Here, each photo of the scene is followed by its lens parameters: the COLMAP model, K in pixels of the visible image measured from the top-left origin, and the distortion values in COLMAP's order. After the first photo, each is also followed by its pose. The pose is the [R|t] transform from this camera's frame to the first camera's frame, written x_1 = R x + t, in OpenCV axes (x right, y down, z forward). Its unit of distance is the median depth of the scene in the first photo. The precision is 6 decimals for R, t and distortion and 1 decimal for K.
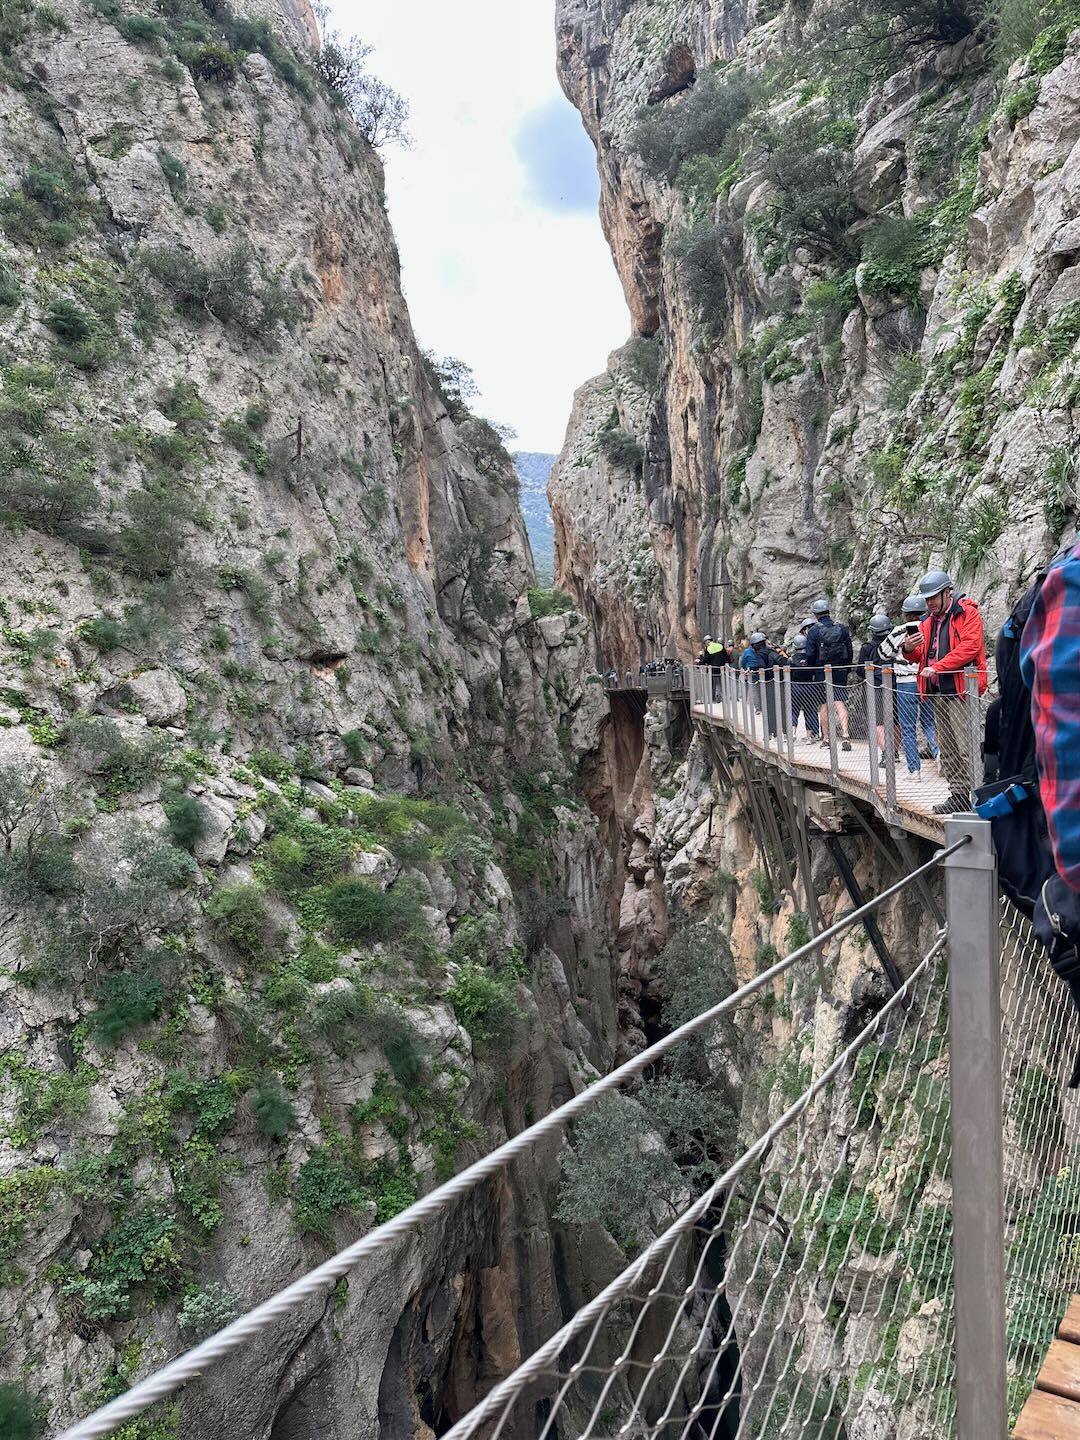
lens RADIAL K [[989.2, 0, 535.8], [0, 989.2, 722.9], [0, 0, 1]] dist [0.104666, -0.122600]
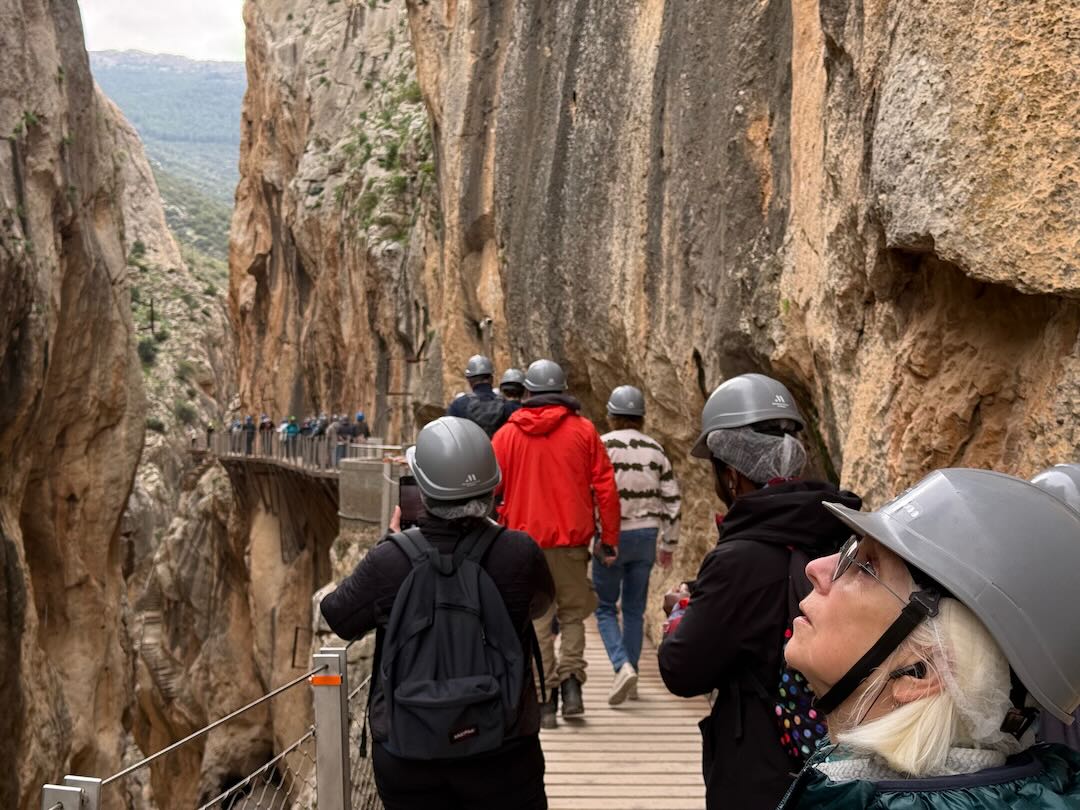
lens RADIAL K [[1494.2, 0, 562.3], [0, 1494.2, 441.5], [0, 0, 1]] dist [0.121231, 0.000000]
pose [[0.981076, 0.094166, 0.169185, 0.162695], [-0.088352, 0.995221, -0.041583, -0.062442], [-0.172292, 0.025848, 0.984707, 0.894301]]
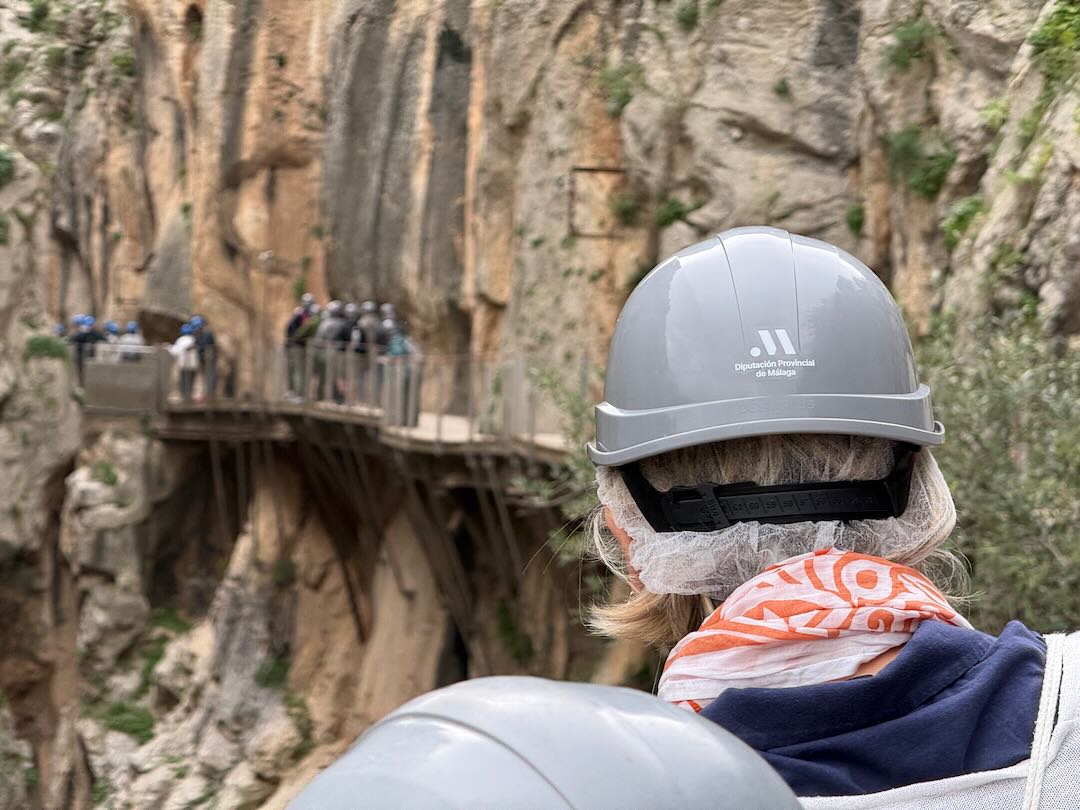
lens RADIAL K [[3828.1, 0, 535.6], [0, 3828.1, 401.5], [0, 0, 1]] dist [0.214247, 0.000000]
pose [[0.943955, 0.110662, 0.310971, -0.219716], [-0.097744, 0.993585, -0.056876, 0.038475], [-0.315270, 0.023293, 0.948716, -0.369722]]
